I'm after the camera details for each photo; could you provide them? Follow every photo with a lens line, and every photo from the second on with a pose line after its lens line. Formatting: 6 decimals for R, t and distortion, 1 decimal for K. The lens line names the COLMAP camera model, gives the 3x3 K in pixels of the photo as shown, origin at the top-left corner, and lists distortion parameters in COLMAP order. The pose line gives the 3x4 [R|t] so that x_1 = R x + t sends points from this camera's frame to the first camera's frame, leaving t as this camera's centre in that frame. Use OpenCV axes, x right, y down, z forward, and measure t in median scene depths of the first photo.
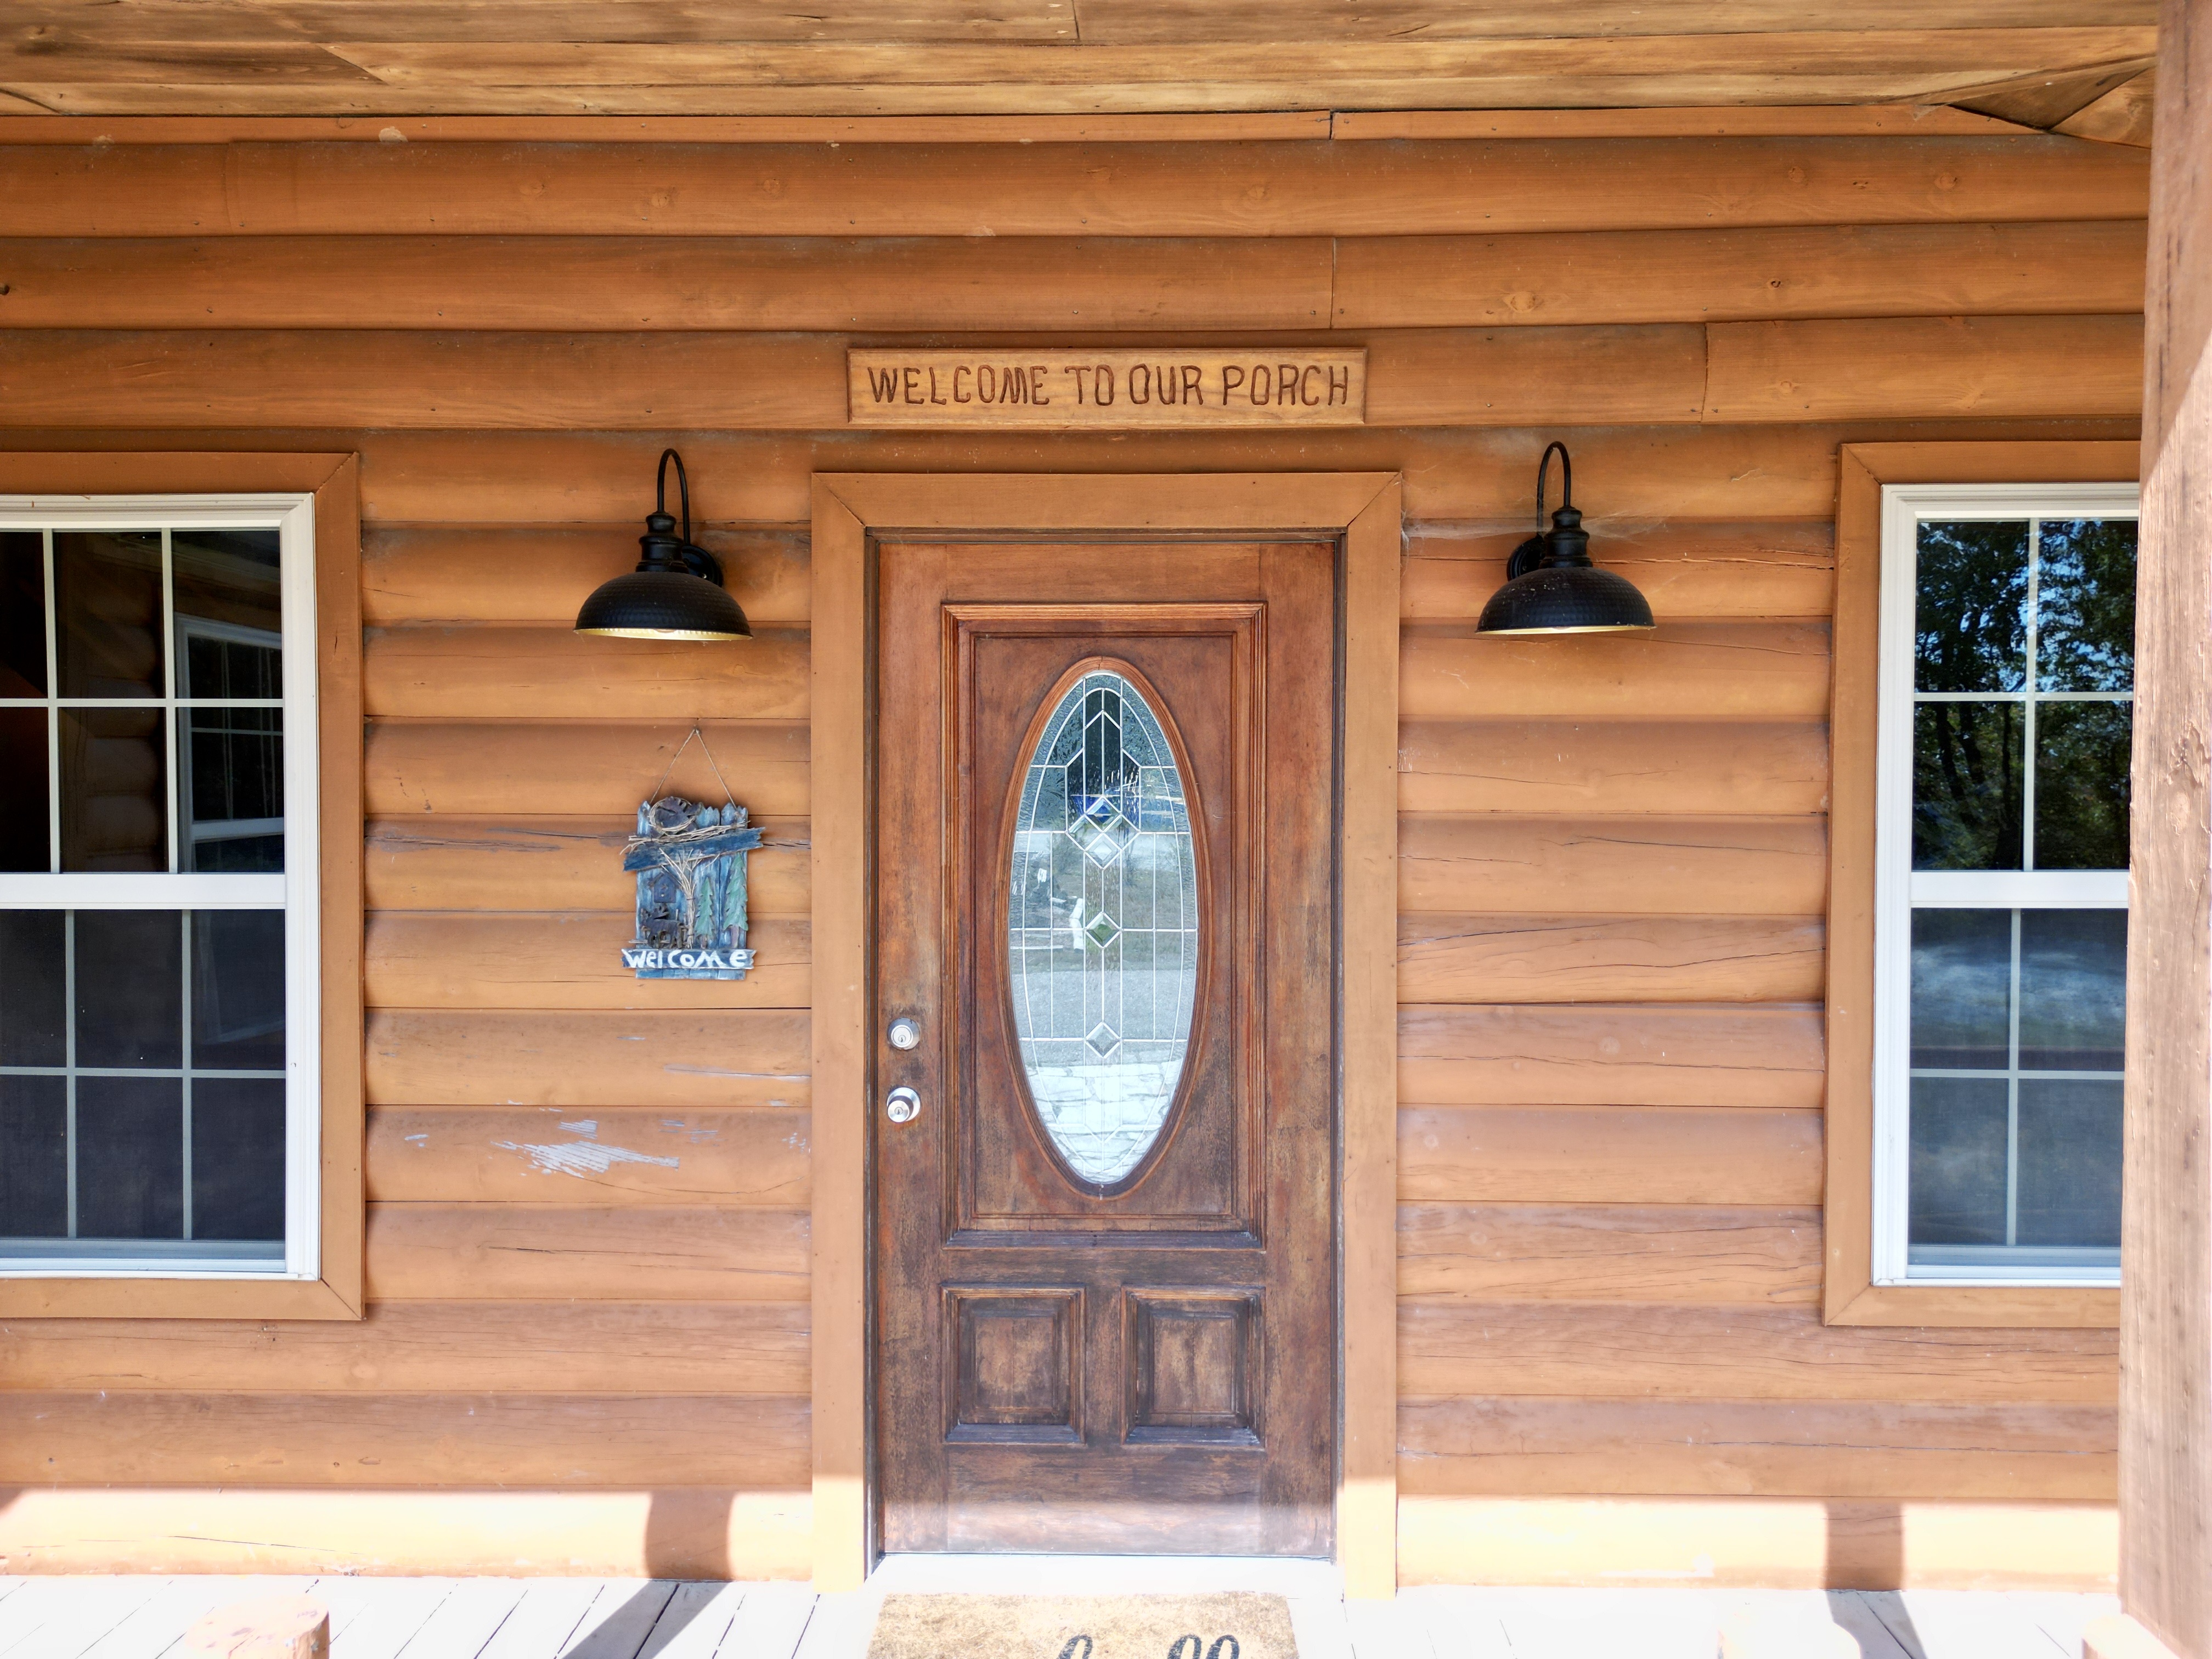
lens RADIAL K [[1566.4, 0, 1106.0], [0, 1566.4, 829.5], [0, 0, 1]] dist [0.069488, -0.074196]
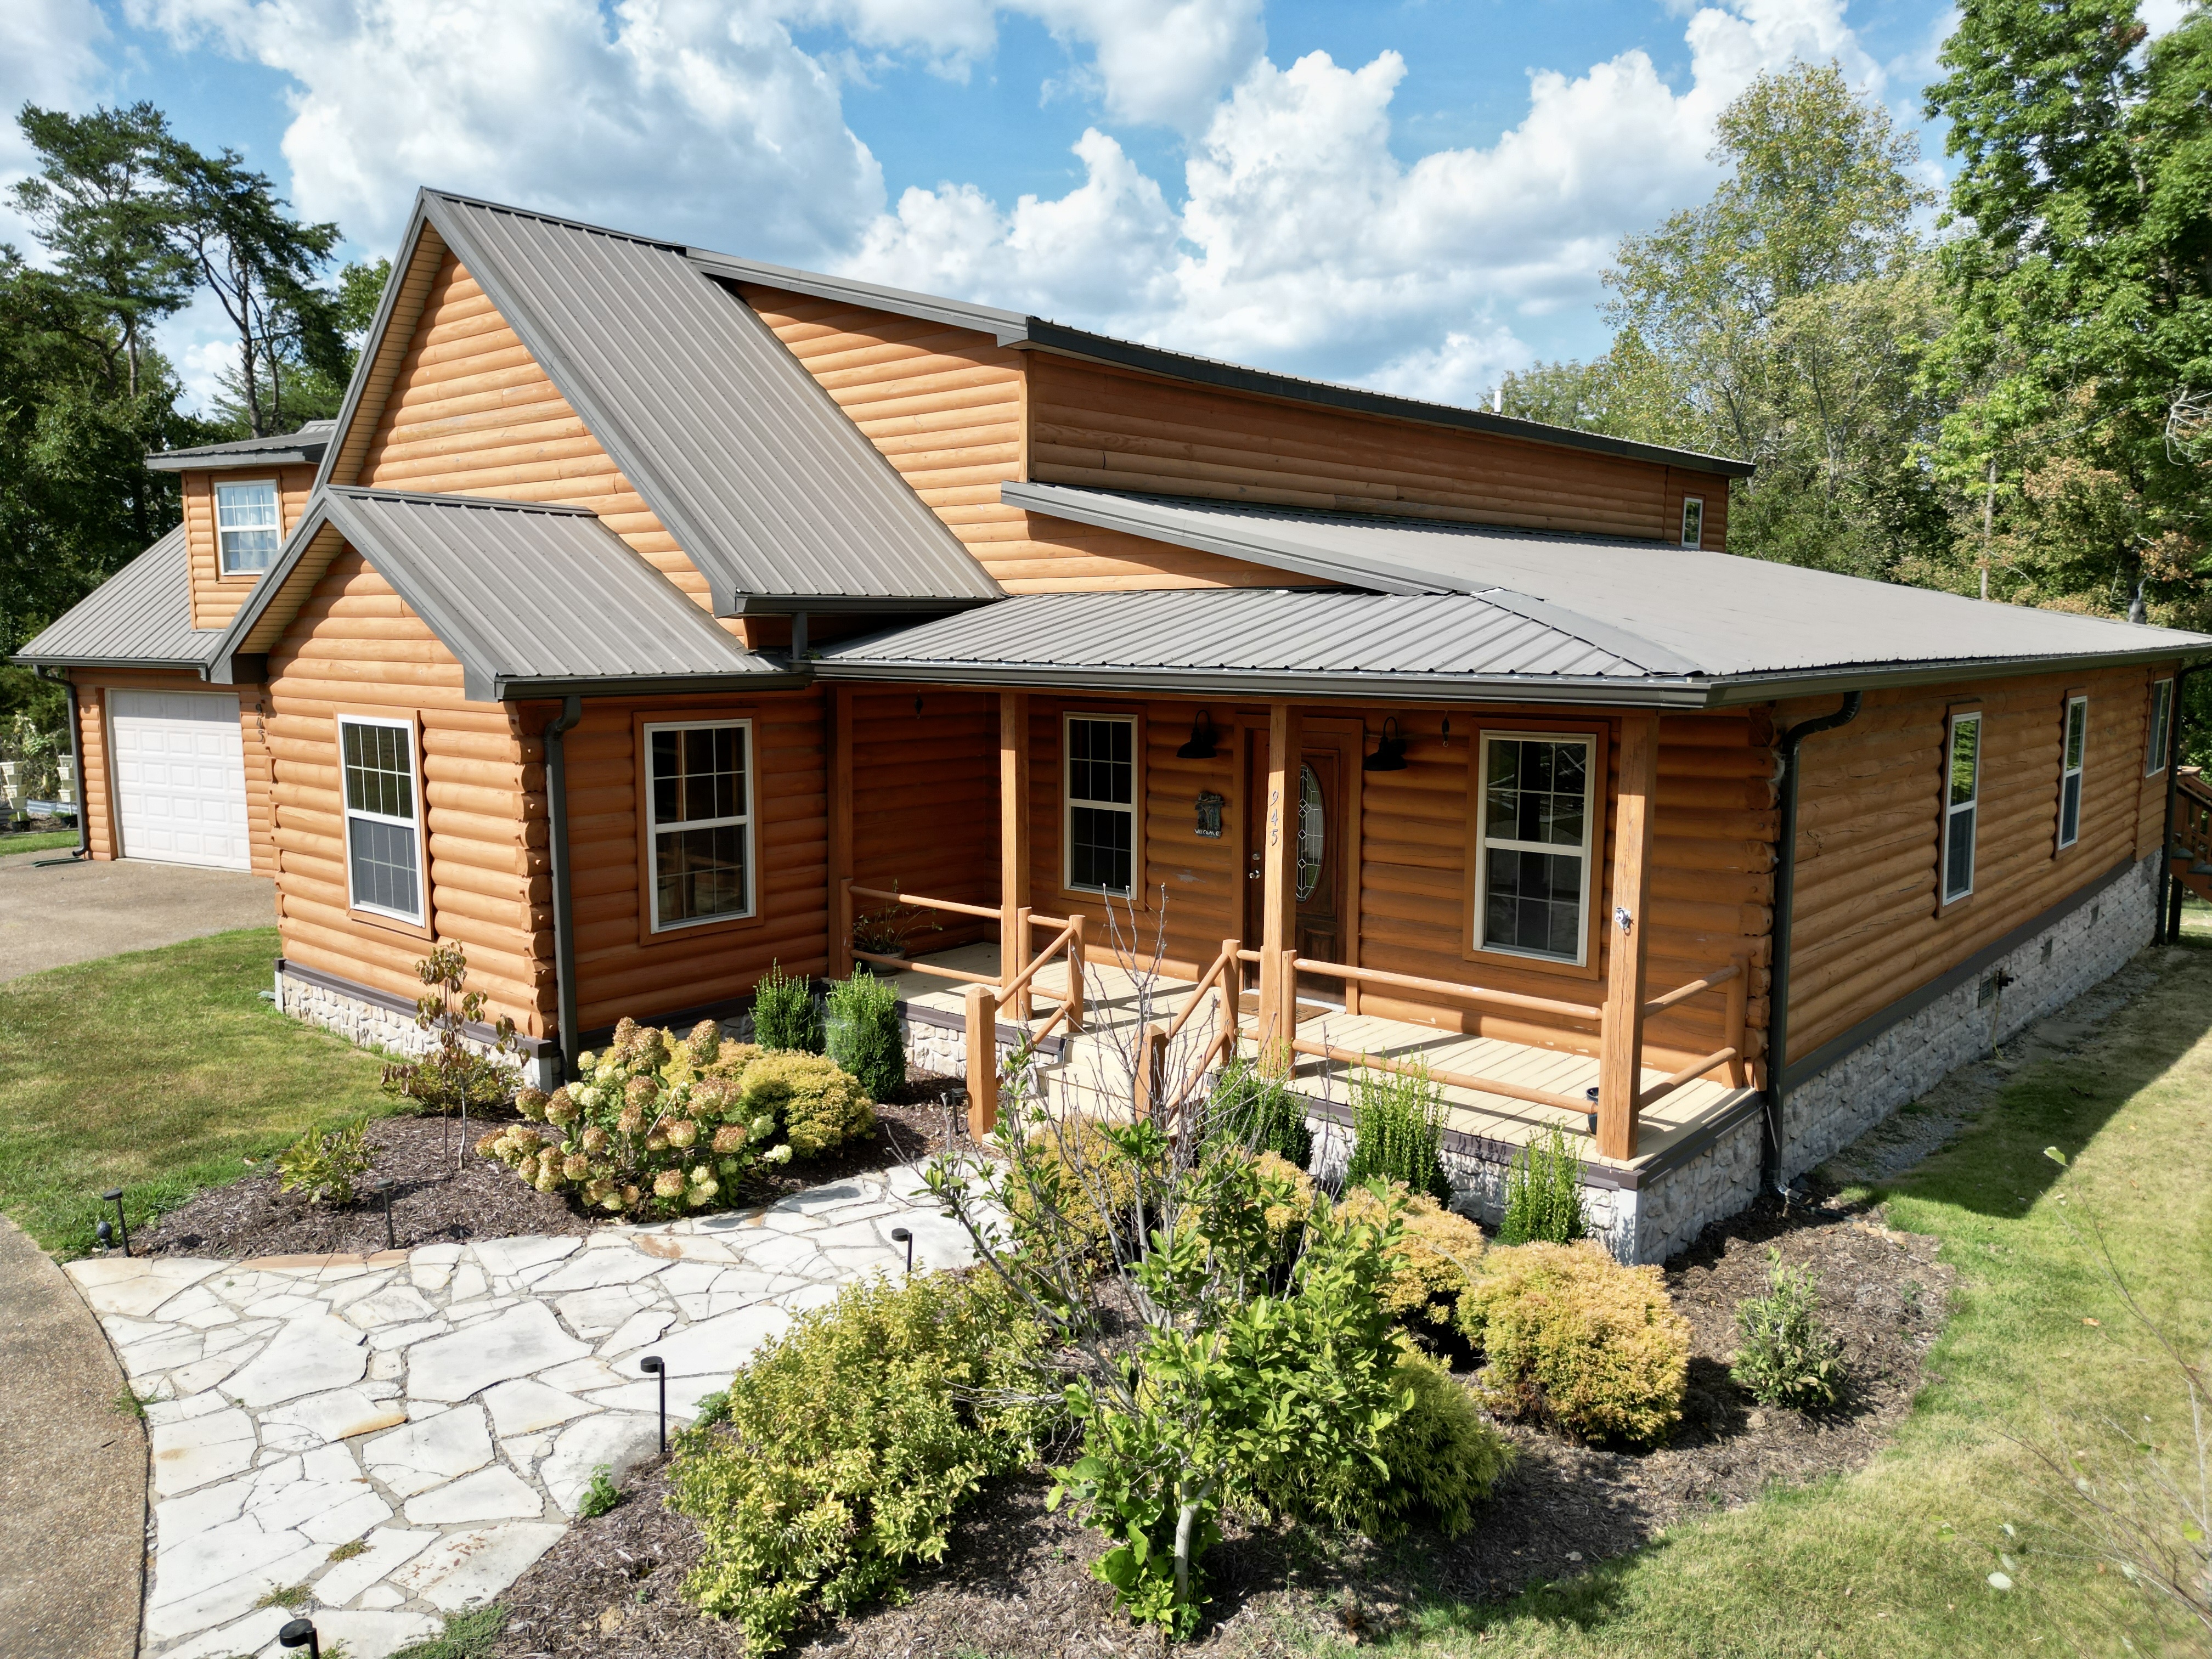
lens RADIAL K [[1566.4, 0, 1106.0], [0, 1566.4, 829.5], [0, 0, 1]] dist [0.069488, -0.074196]
pose [[0.757417, 0.083647, -0.647552, 2.117247], [-0.015288, 0.993760, 0.110487, -0.360879], [0.652753, -0.073785, 0.753969, -2.170698]]
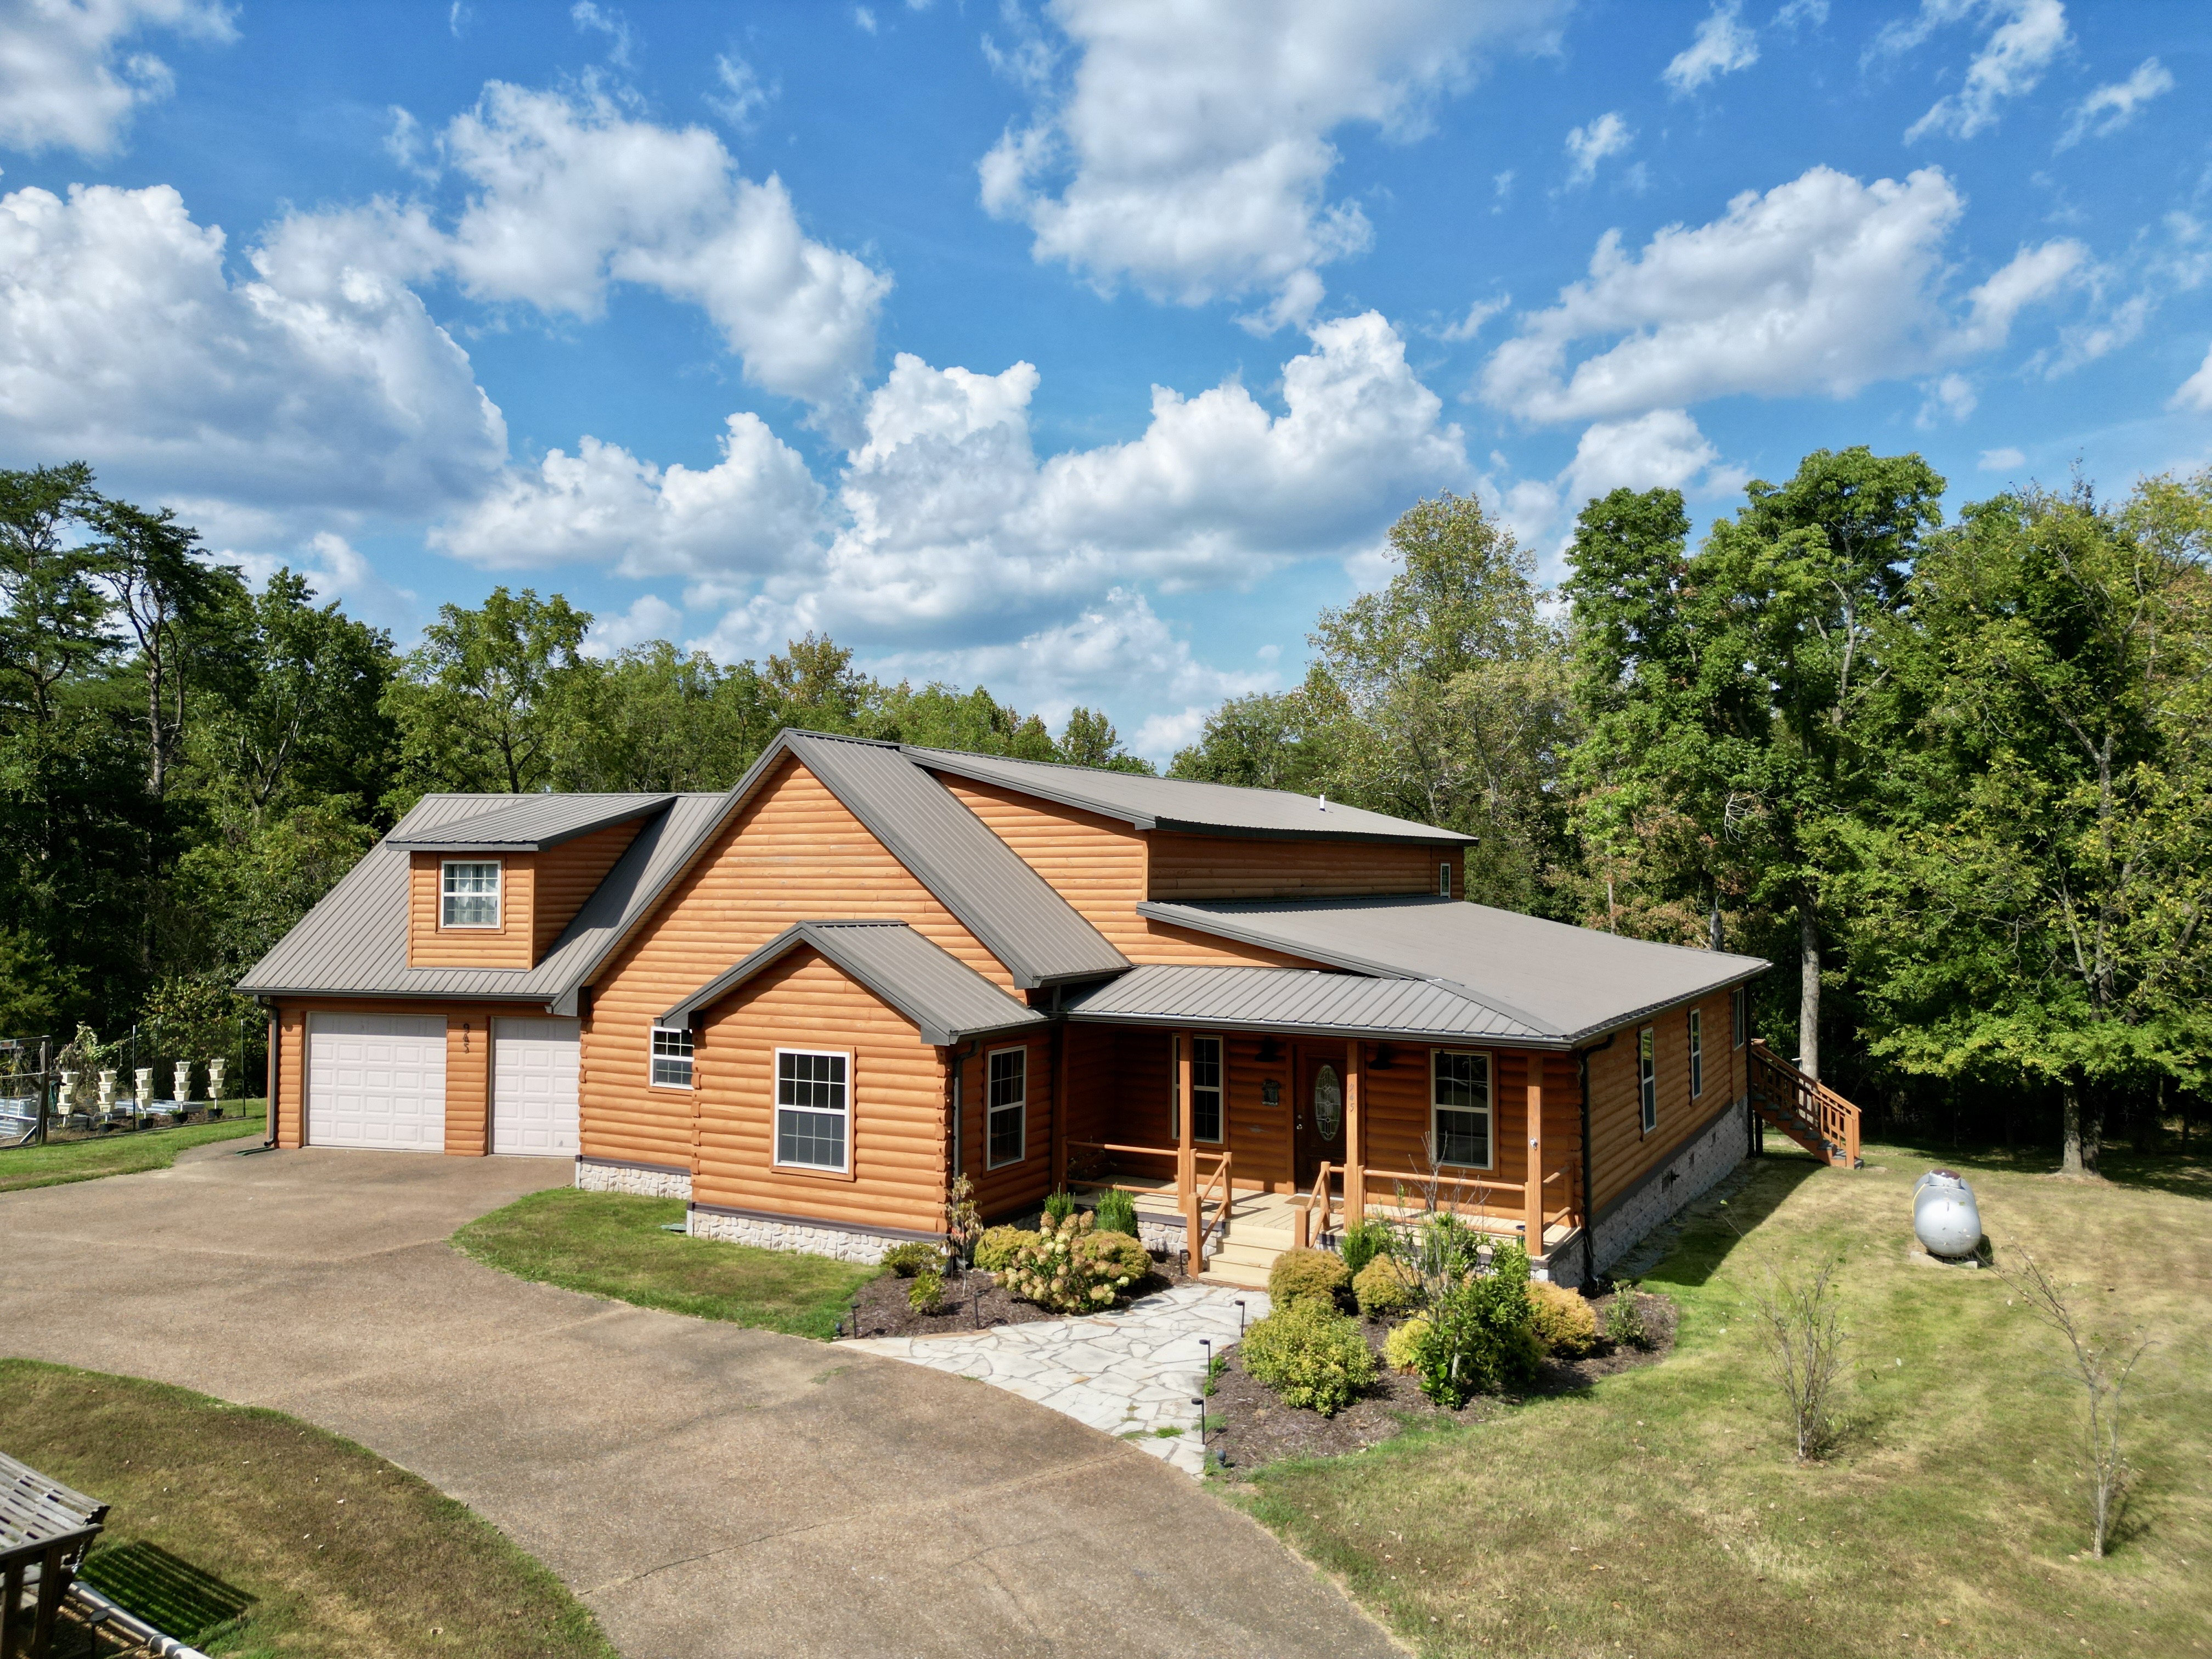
lens RADIAL K [[1577.5, 0, 1109.0], [0, 1577.5, 808.2], [0, 0, 1]] dist [0.086867, -0.153587]
pose [[0.877141, -0.020504, -0.479796, 2.563326], [-0.011955, 0.997846, -0.064498, -0.780322], [0.480085, 0.062310, 0.875006, -5.709200]]
